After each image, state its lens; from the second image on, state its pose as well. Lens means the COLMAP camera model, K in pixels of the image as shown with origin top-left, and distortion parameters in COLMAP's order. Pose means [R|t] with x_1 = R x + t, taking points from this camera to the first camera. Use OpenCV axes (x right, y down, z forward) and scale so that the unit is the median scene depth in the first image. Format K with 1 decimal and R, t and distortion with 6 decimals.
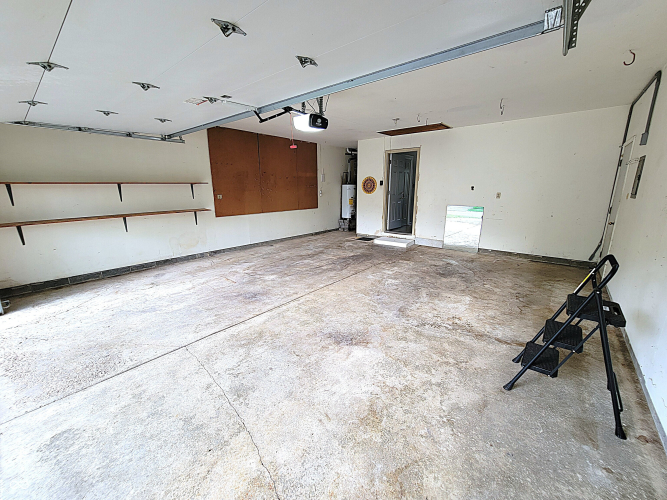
lens RADIAL K [[271.4, 0, 330.7], [0, 271.4, 251.2], [0, 0, 1]] dist [-0.003068, -0.000523]
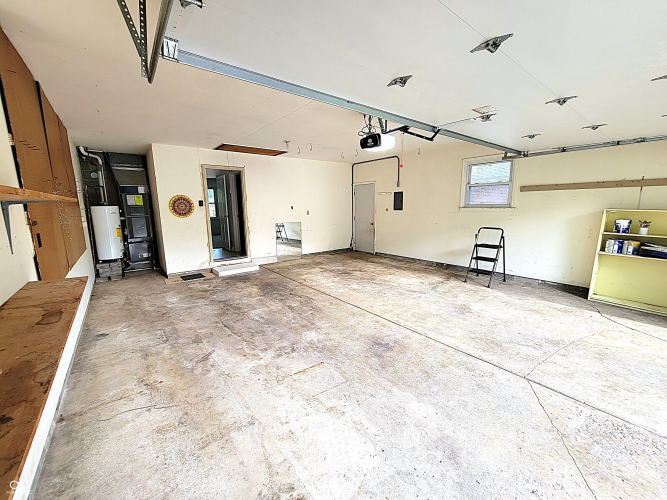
lens RADIAL K [[271.4, 0, 330.2], [0, 271.4, 250.0], [0, 0, 1]] dist [-0.003068, -0.000523]
pose [[0.213605, -0.158627, 0.963956, -0.849844], [0.238914, 0.965249, 0.105898, -0.178098], [-0.947256, 0.207682, 0.244080, 0.748323]]
